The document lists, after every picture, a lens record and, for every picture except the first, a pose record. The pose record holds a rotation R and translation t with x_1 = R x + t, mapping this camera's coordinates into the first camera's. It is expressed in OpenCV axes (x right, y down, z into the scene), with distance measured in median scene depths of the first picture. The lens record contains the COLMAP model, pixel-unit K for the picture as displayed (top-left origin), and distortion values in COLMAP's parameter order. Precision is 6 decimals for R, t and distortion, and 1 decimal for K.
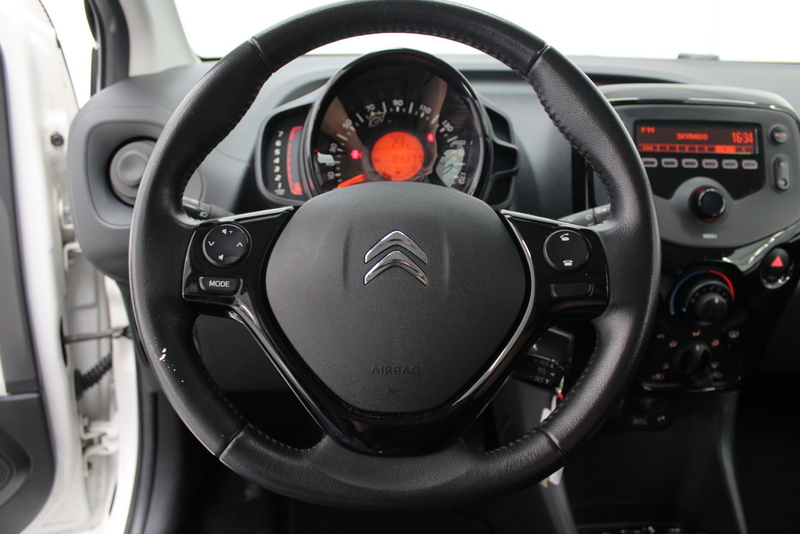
lens RADIAL K [[651.8, 0, 400.6], [0, 651.8, 258.2], [0, 0, 1]] dist [-0.172483, 0.142704]
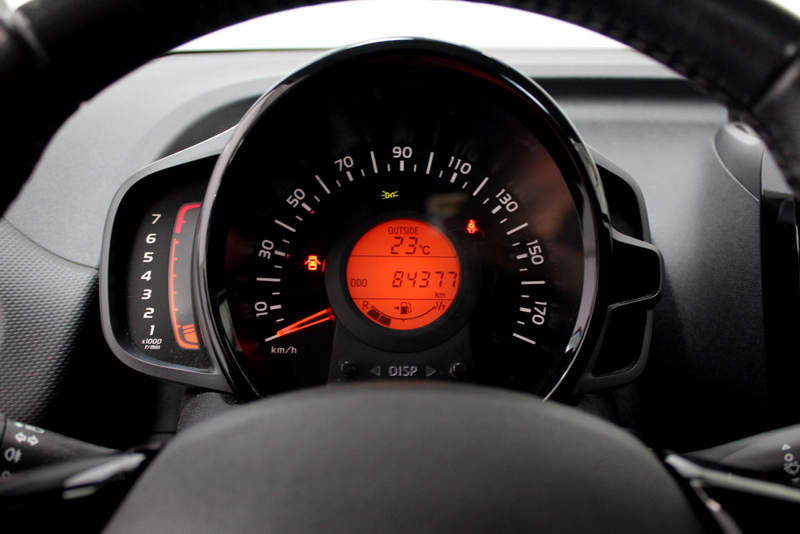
lens RADIAL K [[864.3, 0, 400.0], [0, 864.3, 267.0], [0, 0, 1]] dist [-0.084950, -0.002879]
pose [[0.999985, -0.003541, 0.004270, -0.009009], [0.003767, 0.998518, -0.054292, -0.122952], [-0.004072, 0.054307, 0.998516, 0.371911]]
